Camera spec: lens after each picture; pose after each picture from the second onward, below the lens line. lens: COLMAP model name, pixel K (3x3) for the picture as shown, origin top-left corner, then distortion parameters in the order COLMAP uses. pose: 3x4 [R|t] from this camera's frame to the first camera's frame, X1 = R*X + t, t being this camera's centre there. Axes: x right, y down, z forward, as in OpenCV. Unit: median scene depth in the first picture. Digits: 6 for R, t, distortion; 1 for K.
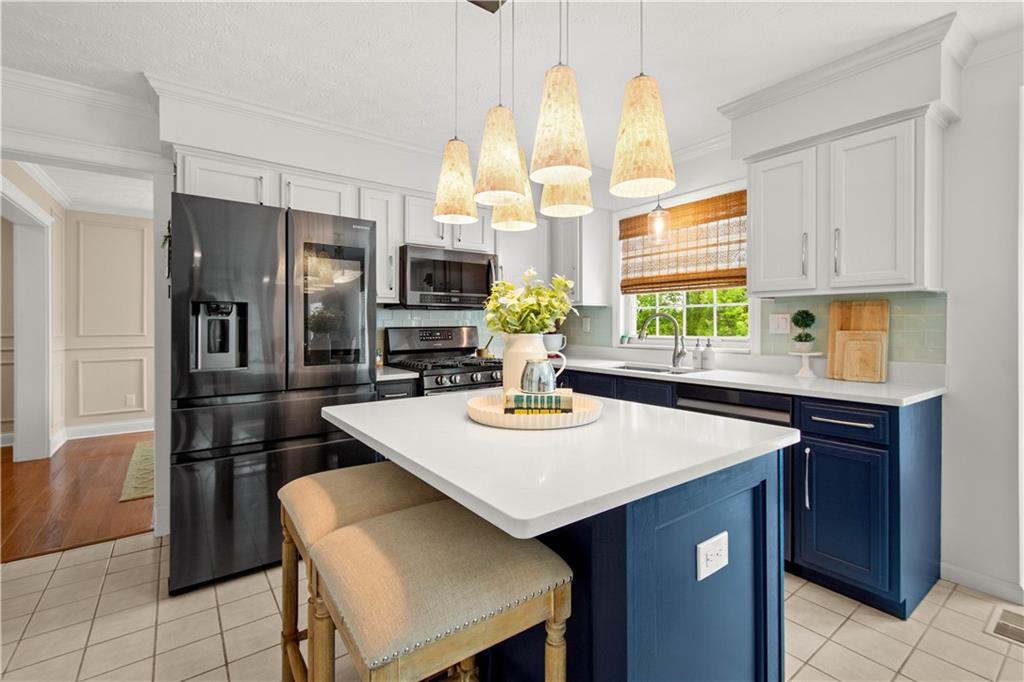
lens RADIAL K [[449.3, 0, 514.9], [0, 449.3, 332.2], [0, 0, 1]] dist [0.010744, 0.000036]
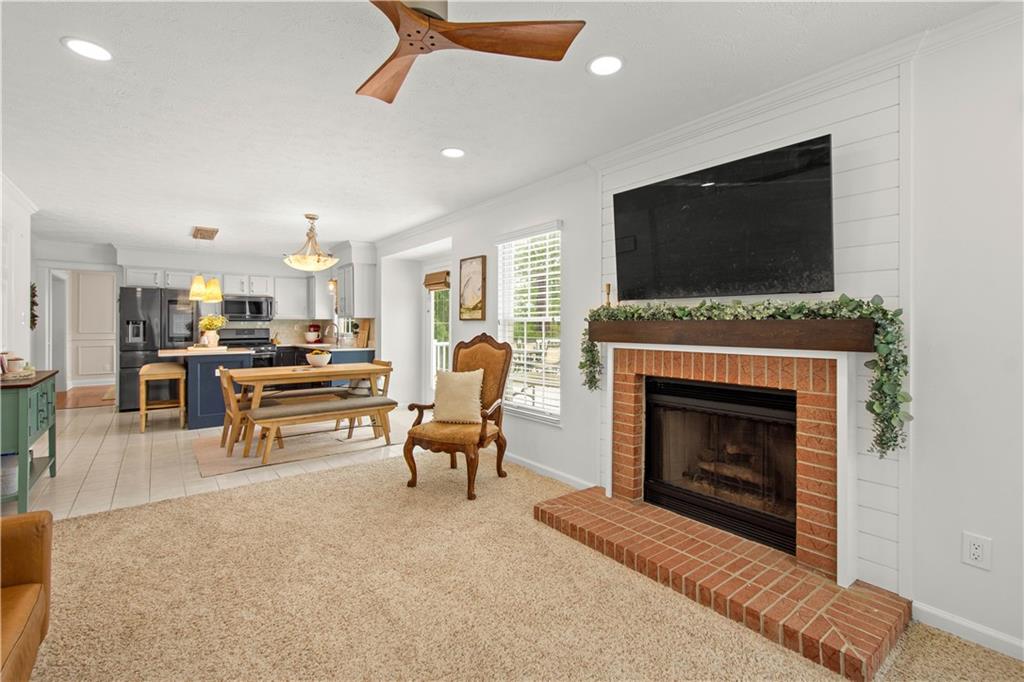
lens RADIAL K [[449.3, 0, 514.9], [0, 449.3, 332.2], [0, 0, 1]] dist [0.010744, 0.000036]
pose [[0.999533, -0.001339, 0.030535, 1.704630], [0.001548, 0.999976, -0.006826, 0.035060], [-0.030525, 0.006870, 0.999510, -2.011552]]
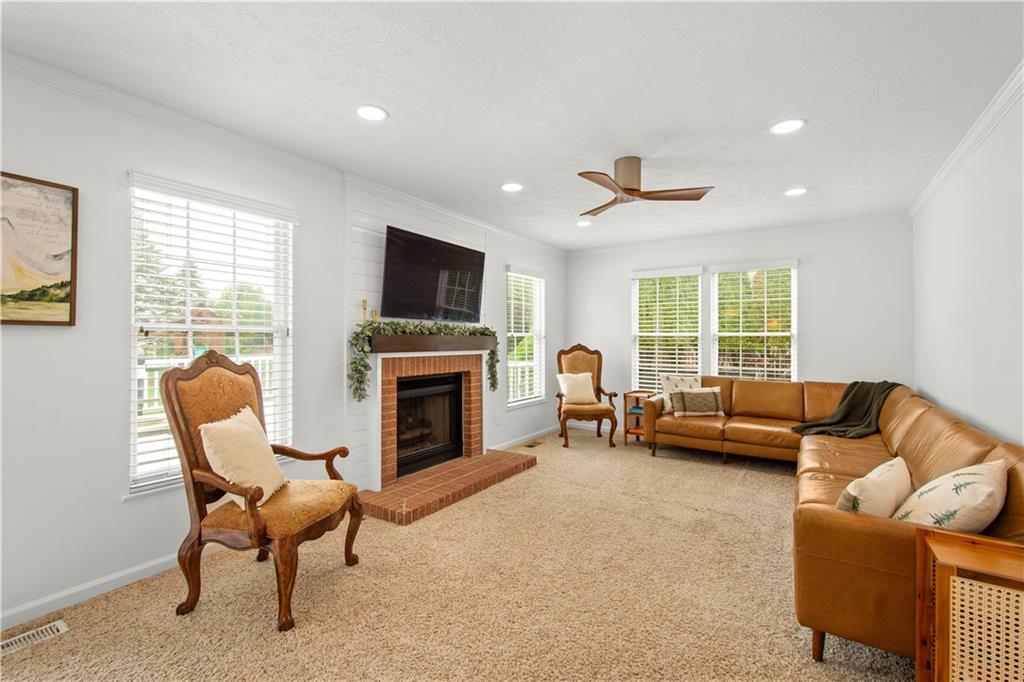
lens RADIAL K [[449.3, 0, 514.9], [0, 449.3, 332.2], [0, 0, 1]] dist [0.010744, 0.000036]
pose [[-0.338818, 0.005088, 0.940838, -3.836206], [0.007890, 0.999966, -0.002566, -0.148666], [-0.940819, 0.006554, -0.338846, 4.231734]]
